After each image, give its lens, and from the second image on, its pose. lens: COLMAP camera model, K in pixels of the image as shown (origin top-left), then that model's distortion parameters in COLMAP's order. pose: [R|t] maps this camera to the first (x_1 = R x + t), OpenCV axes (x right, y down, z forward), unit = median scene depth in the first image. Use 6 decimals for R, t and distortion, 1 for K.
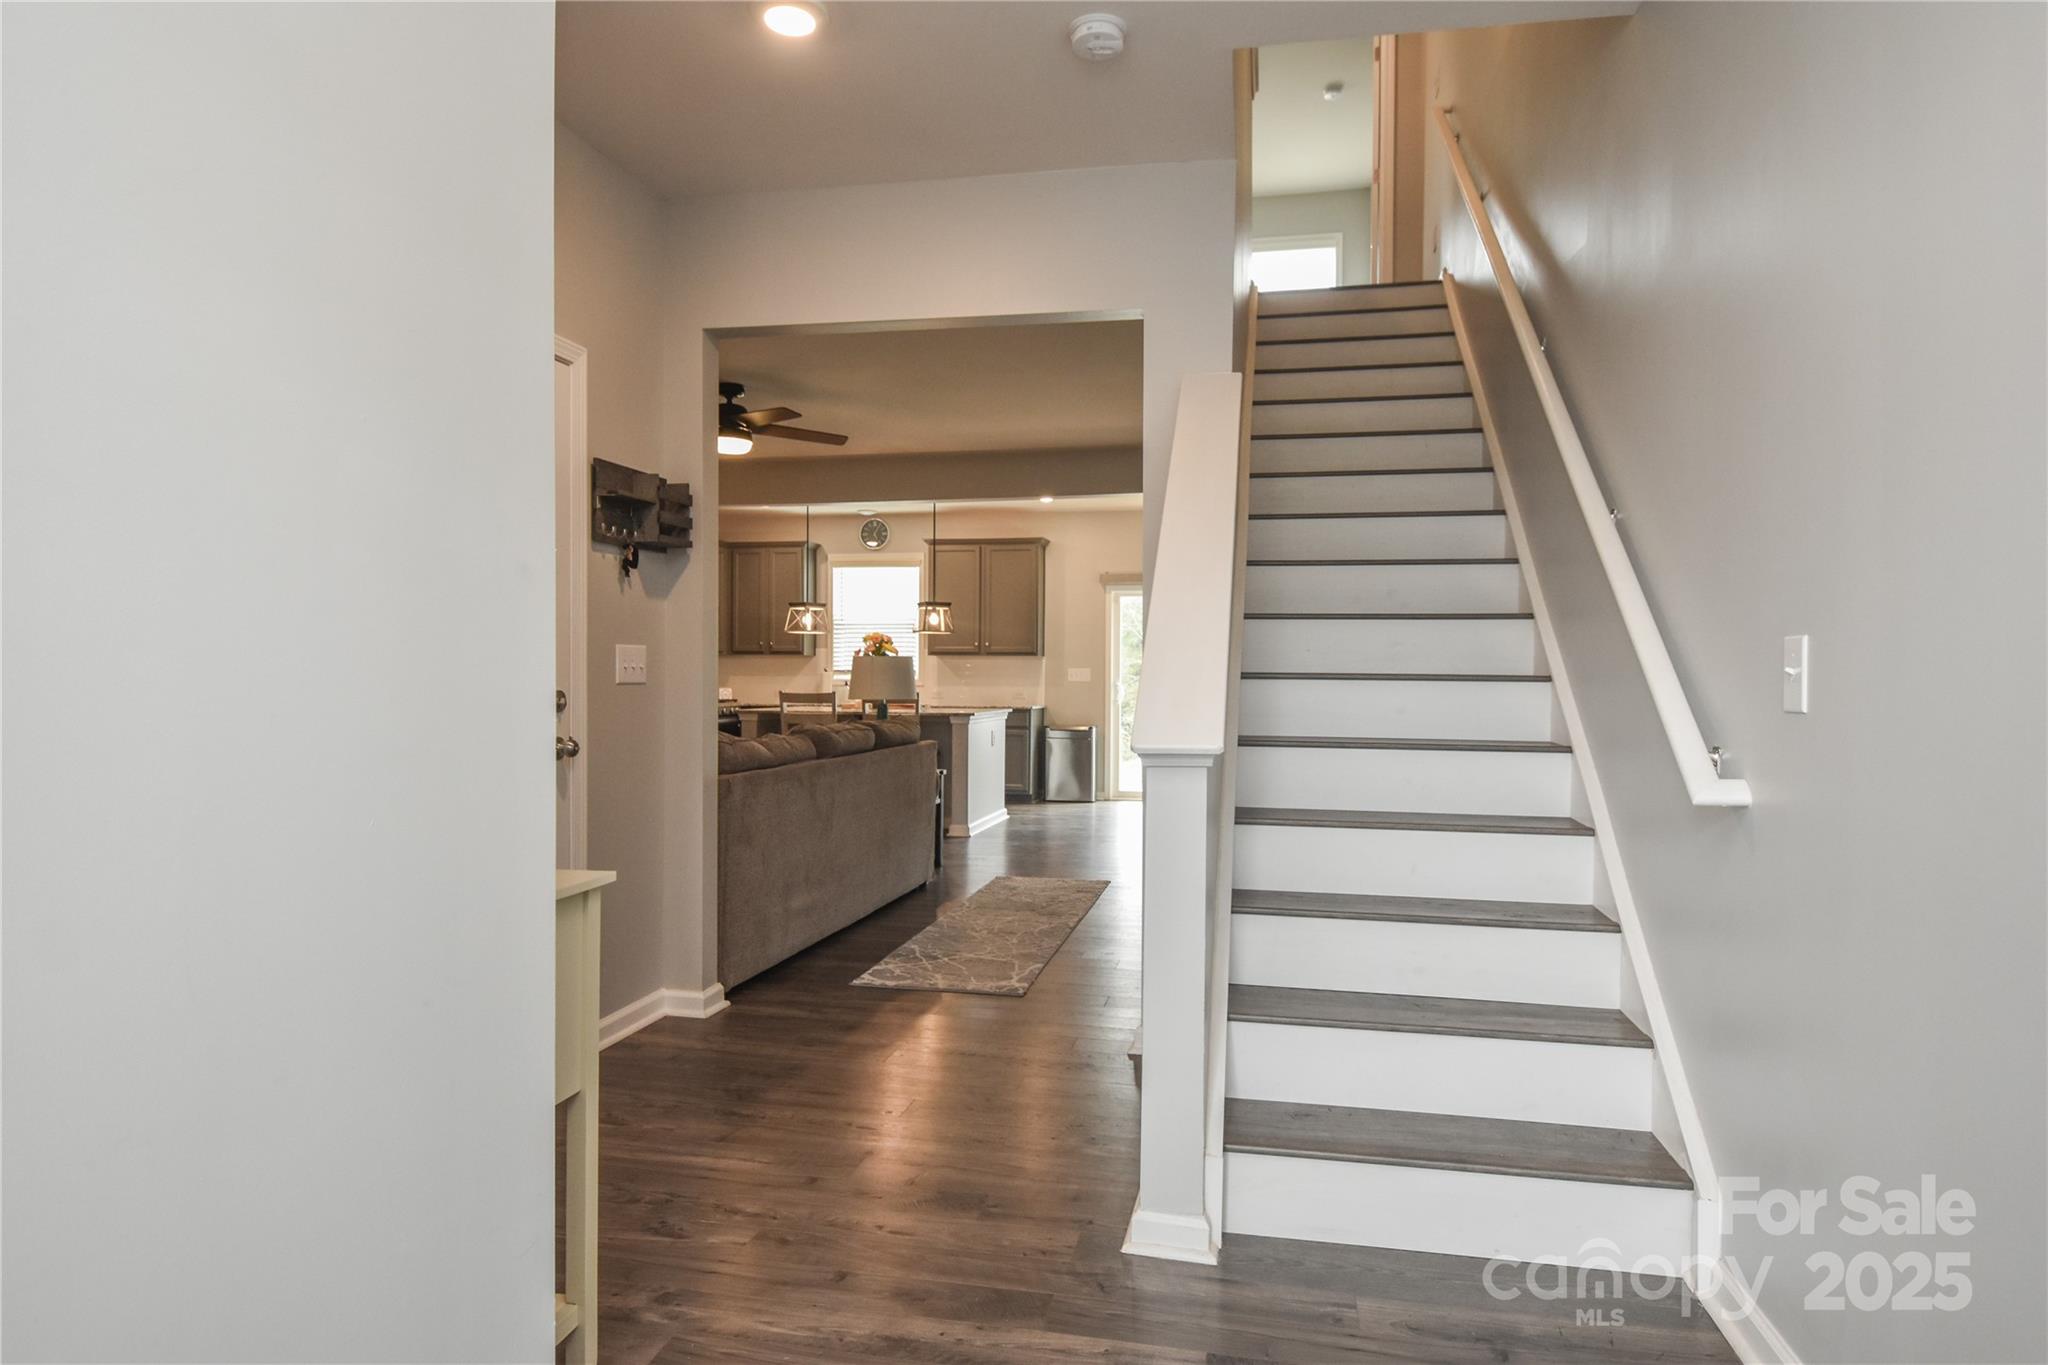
lens RADIAL K [[1231.1, 0, 1024.6], [0, 1231.1, 689.8], [0, 0, 1]] dist [0.001063, 0.000019]
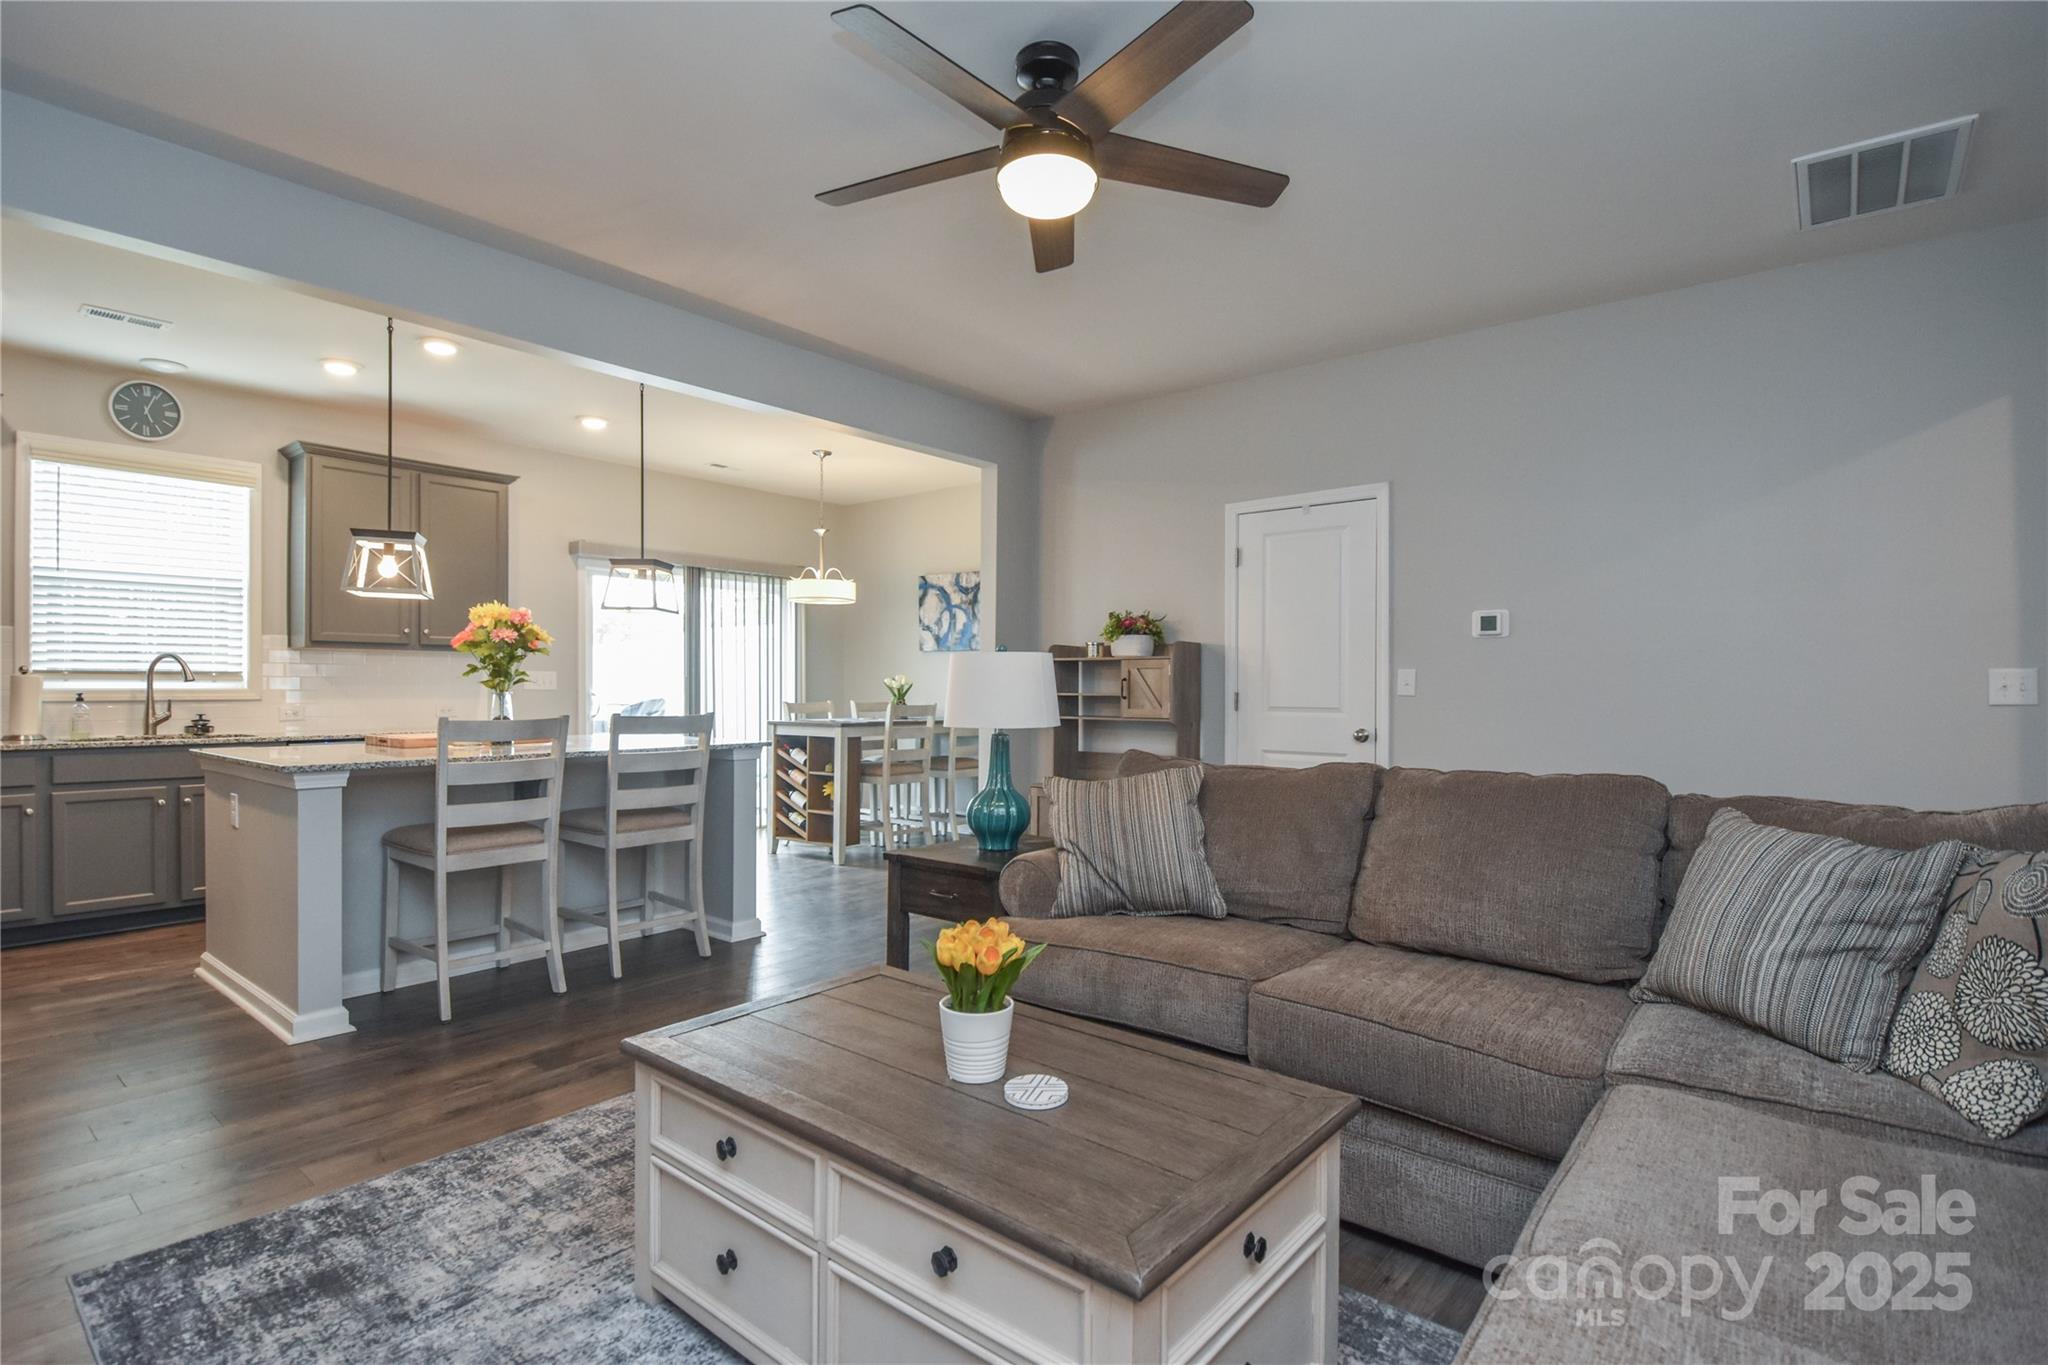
lens RADIAL K [[984.9, 0, 1023.6], [0, 984.9, 682.1], [0, 0, 1]] dist [-0.004067, -0.000683]
pose [[0.462900, -0.002618, 0.886407, -0.338960], [0.010020, 0.999947, -0.002279, -0.007128], [-0.886354, 0.009937, 0.462902, 0.506193]]
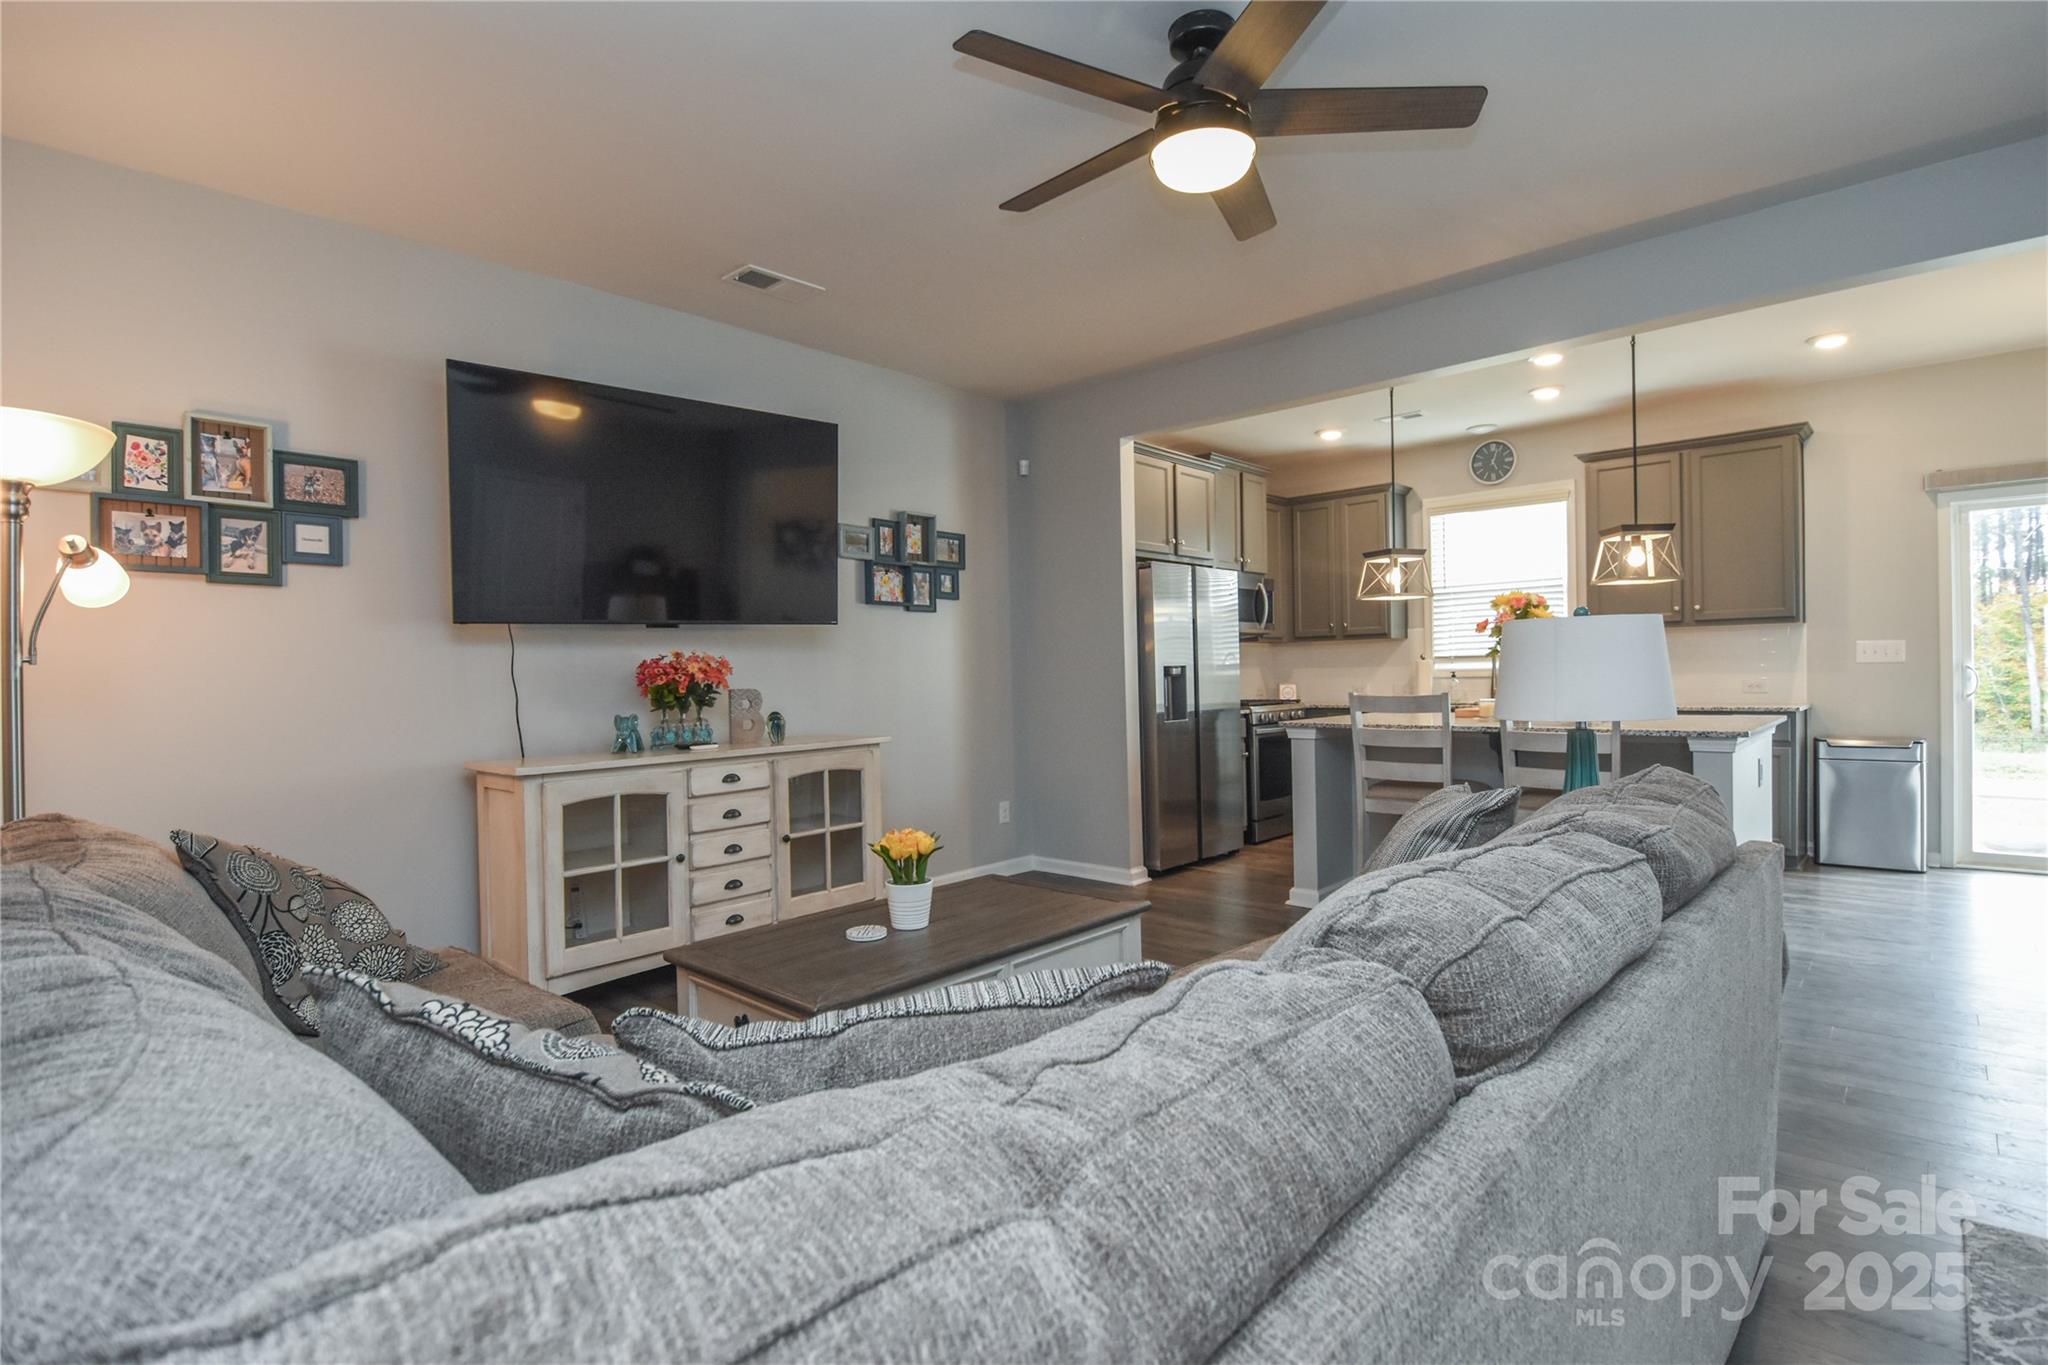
lens RADIAL K [[984.9, 0, 1027.4], [0, 984.9, 688.9], [0, 0, 1]] dist [-0.004067, -0.000683]
pose [[0.860370, -0.016961, -0.509387, -0.069469], [0.022395, 0.999739, 0.004539, -0.005324], [0.509177, -0.015313, 0.860526, 0.397656]]
